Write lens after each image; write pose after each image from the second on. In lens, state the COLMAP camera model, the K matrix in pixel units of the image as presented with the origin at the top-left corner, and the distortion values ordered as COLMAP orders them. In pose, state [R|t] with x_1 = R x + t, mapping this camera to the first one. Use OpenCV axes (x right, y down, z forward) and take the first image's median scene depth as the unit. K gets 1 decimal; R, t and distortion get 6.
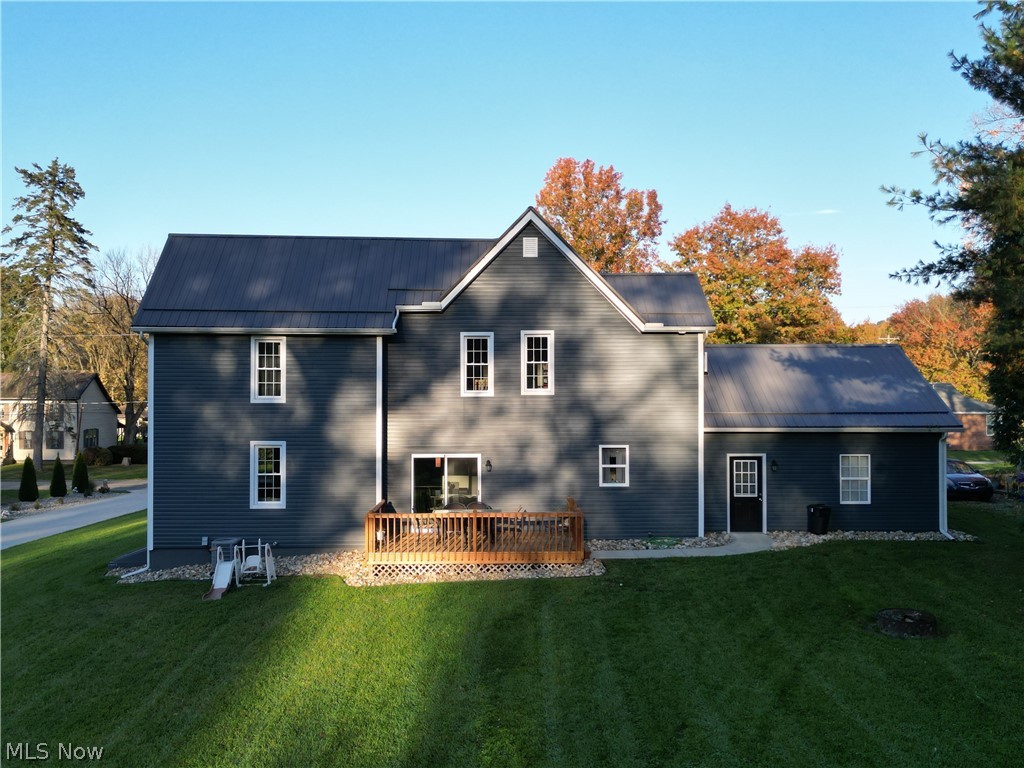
lens RADIAL K [[952.6, 0, 507.3], [0, 952.6, 382.3], [0, 0, 1]] dist [0.127485, -0.221965]
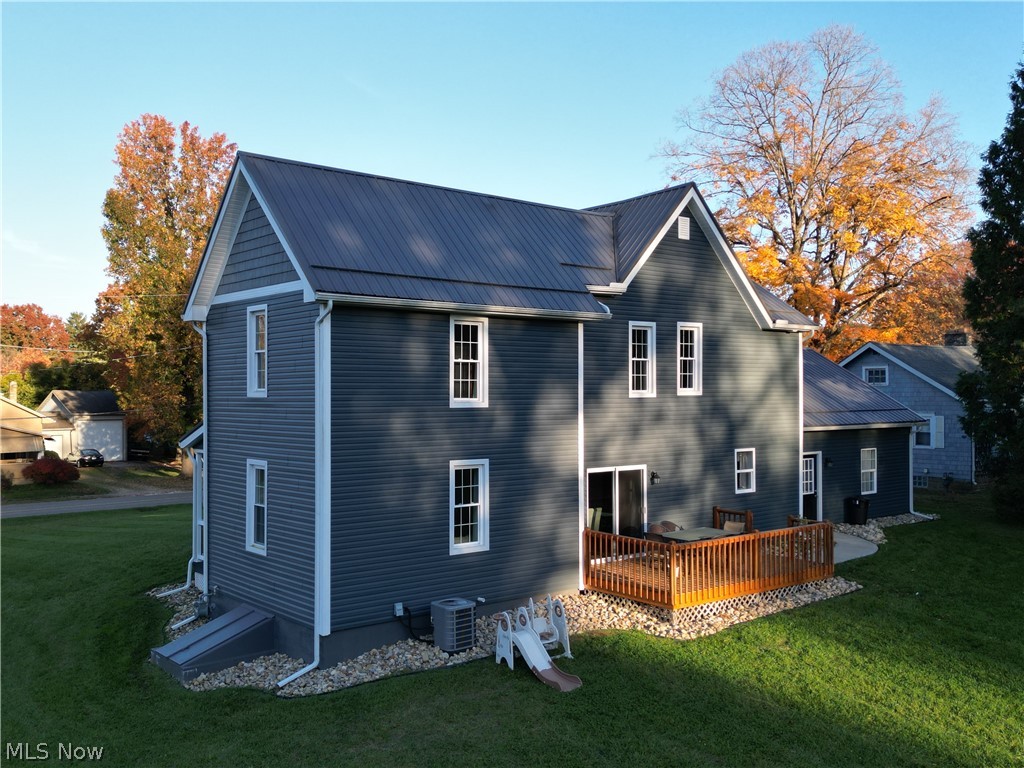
lens RADIAL K [[952.6, 0, 507.3], [0, 952.6, 382.3], [0, 0, 1]] dist [0.127485, -0.221965]
pose [[0.798984, 0.002948, 0.601345, -0.640797], [0.000591, 0.999984, -0.005687, 0.006151], [-0.601352, 0.004900, 0.798969, 0.390089]]
